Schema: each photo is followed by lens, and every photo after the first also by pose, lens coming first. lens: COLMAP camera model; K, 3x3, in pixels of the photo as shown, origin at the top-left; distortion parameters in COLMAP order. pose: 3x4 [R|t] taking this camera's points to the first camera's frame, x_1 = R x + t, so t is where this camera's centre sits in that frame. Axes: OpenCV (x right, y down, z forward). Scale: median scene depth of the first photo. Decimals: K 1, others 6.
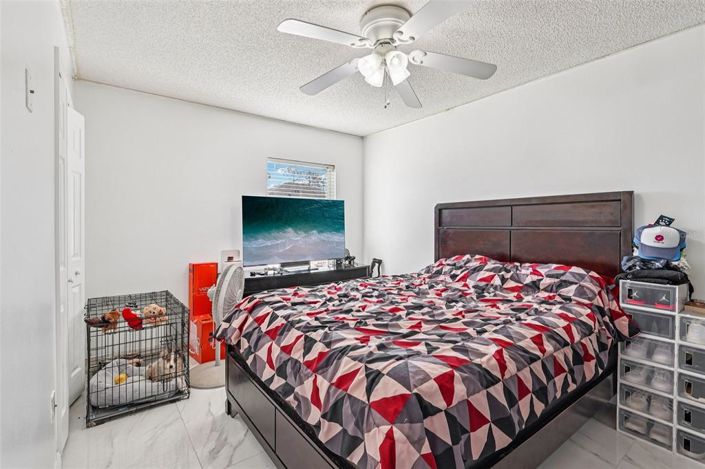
lens RADIAL K [[331.9, 0, 352.5], [0, 331.9, 234.5], [0, 0, 1]] dist [-0.000144, 0.000203]
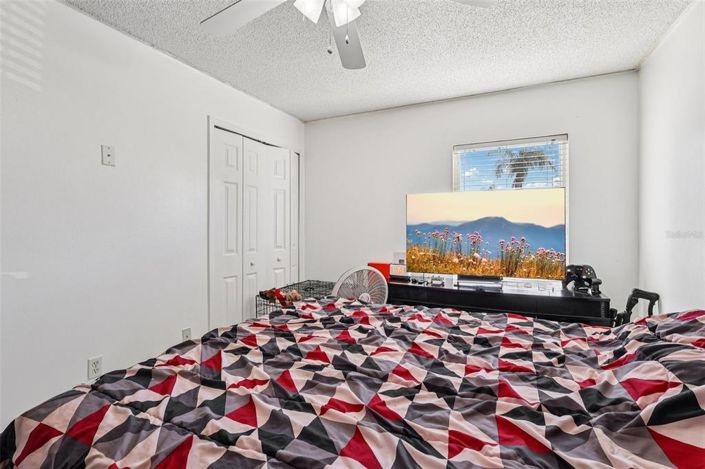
lens RADIAL K [[339.7, 0, 352.5], [0, 339.7, 234.5], [0, 0, 1]] dist [-0.000816, -0.000111]
pose [[0.458372, 0.020132, -0.888532, 0.388185], [-0.023903, 0.999661, 0.010318, -0.012175], [0.888439, 0.016509, 0.458698, 0.383824]]
